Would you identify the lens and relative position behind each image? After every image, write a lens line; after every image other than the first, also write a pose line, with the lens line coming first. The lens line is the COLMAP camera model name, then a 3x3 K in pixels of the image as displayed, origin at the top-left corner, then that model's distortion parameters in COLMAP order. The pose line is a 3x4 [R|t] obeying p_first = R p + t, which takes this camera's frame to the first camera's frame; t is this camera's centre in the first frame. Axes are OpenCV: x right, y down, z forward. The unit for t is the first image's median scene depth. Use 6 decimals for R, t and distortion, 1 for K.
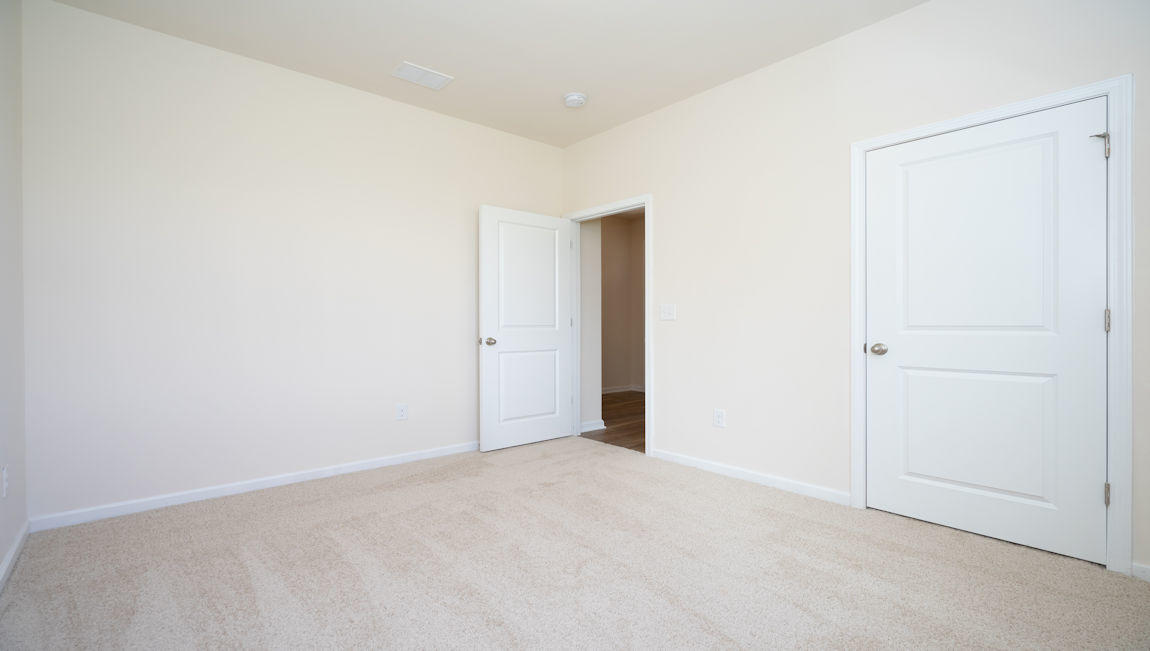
lens RADIAL K [[515.3, 0, 575.0], [0, 515.3, 325.5], [0, 0, 1]] dist [0.000045, 0.000038]
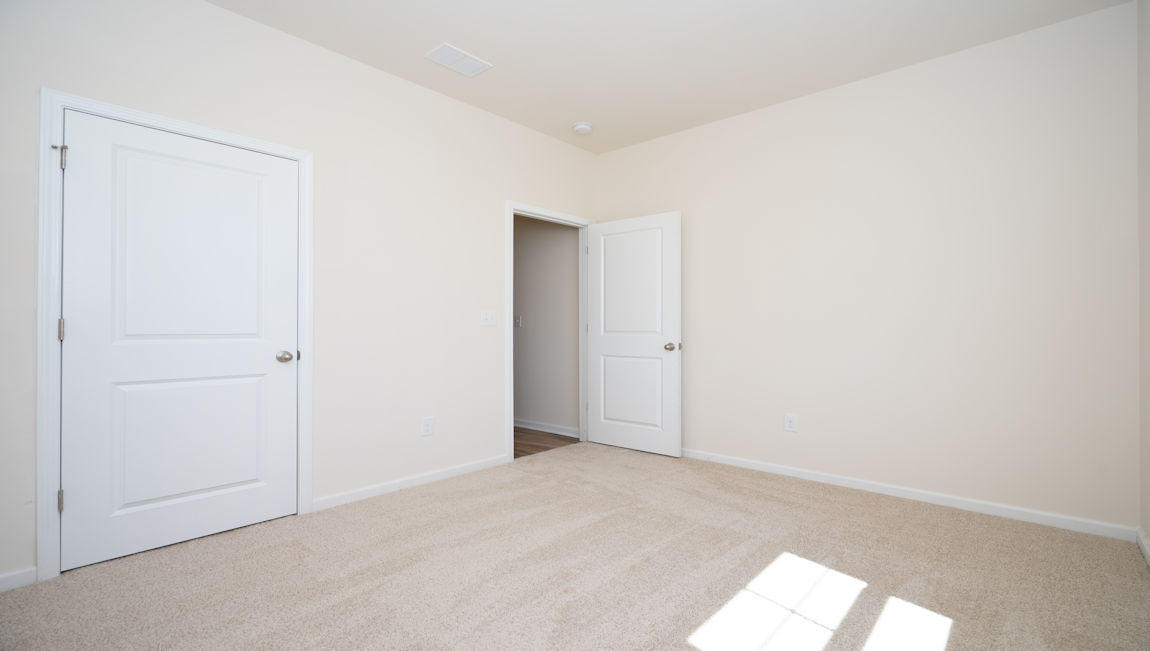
lens RADIAL K [[506.9, 0, 575.0], [0, 506.9, 325.5], [0, 0, 1]] dist [0.000716, 0.000209]
pose [[-0.124479, 0.013639, 0.992128, -0.322575], [0.000339, 0.999906, -0.013703, -0.002456], [-0.992222, -0.001370, -0.124472, 0.392774]]
